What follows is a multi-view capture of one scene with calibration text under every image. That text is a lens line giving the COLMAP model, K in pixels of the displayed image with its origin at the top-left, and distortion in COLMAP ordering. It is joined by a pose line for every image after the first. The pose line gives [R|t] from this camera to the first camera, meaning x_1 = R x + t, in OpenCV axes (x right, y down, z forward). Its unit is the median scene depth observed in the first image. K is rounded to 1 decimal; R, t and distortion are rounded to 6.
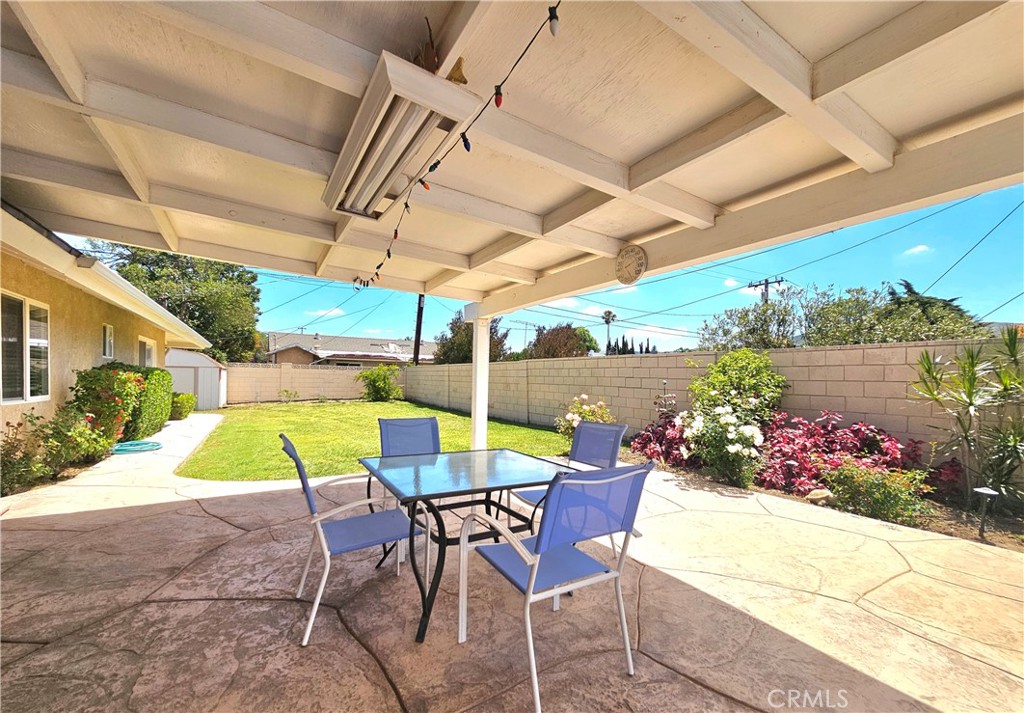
lens RADIAL K [[424.7, 0, 511.7], [0, 424.7, 379.5], [0, 0, 1]] dist [-0.000711, -0.000013]
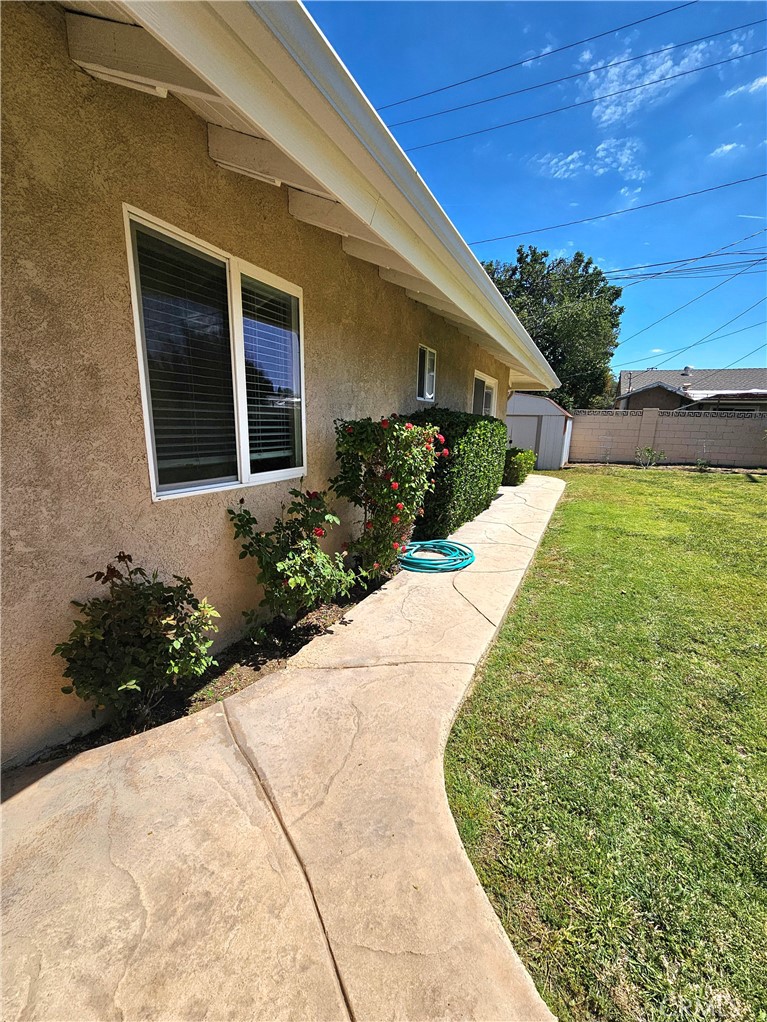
lens RADIAL K [[419.6, 0, 380.8], [0, 419.6, 516.2], [0, 0, 1]] dist [0.003754, -0.003418]
pose [[0.545446, 0.183107, -0.817900, -0.261825], [-0.013168, 0.977596, 0.210078, -0.007070], [0.838043, -0.103816, 0.535637, 0.354757]]
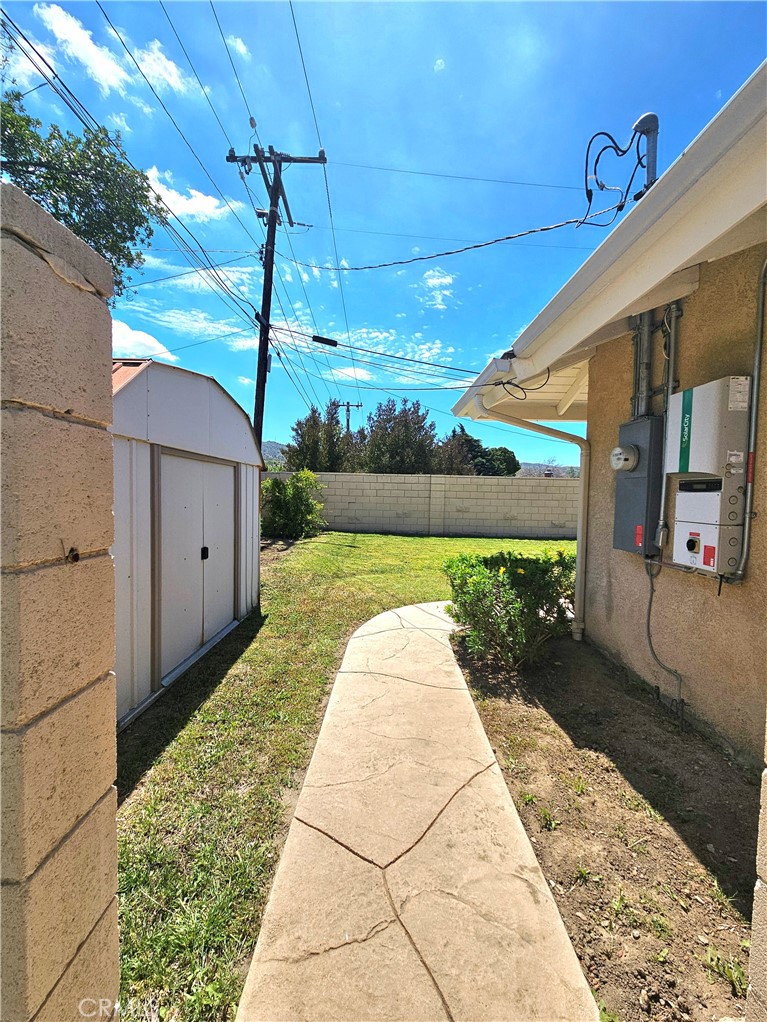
lens RADIAL K [[419.6, 0, 380.8], [0, 419.6, 516.2], [0, 0, 1]] dist [0.003754, -0.003418]
pose [[0.501578, -0.059203, 0.863085, -1.184402], [-0.011231, 0.997126, 0.074924, -0.024792], [-0.865040, -0.047274, 0.499471, 1.020117]]
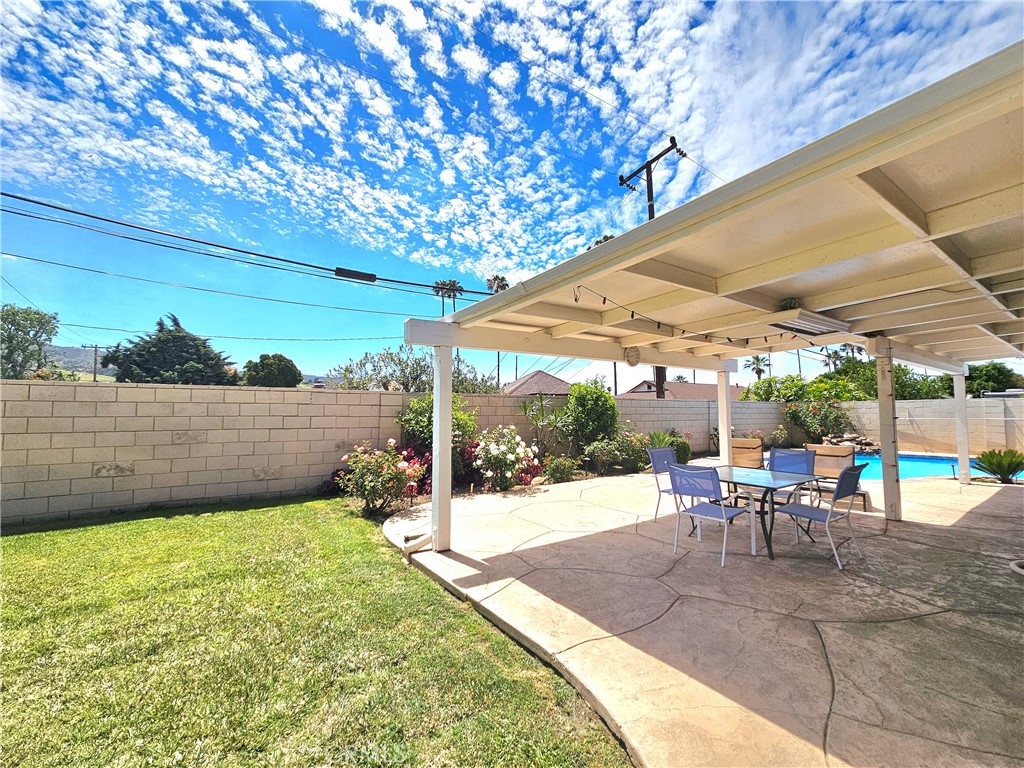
lens RADIAL K [[420.5, 0, 508.1], [0, 420.5, 384.8], [0, 0, 1]] dist [0.003754, -0.003418]
pose [[-0.060158, 0.042610, 0.997279, -0.404386], [0.000168, 0.999089, -0.042677, -0.022188], [-0.998189, -0.002400, -0.060110, 0.466504]]
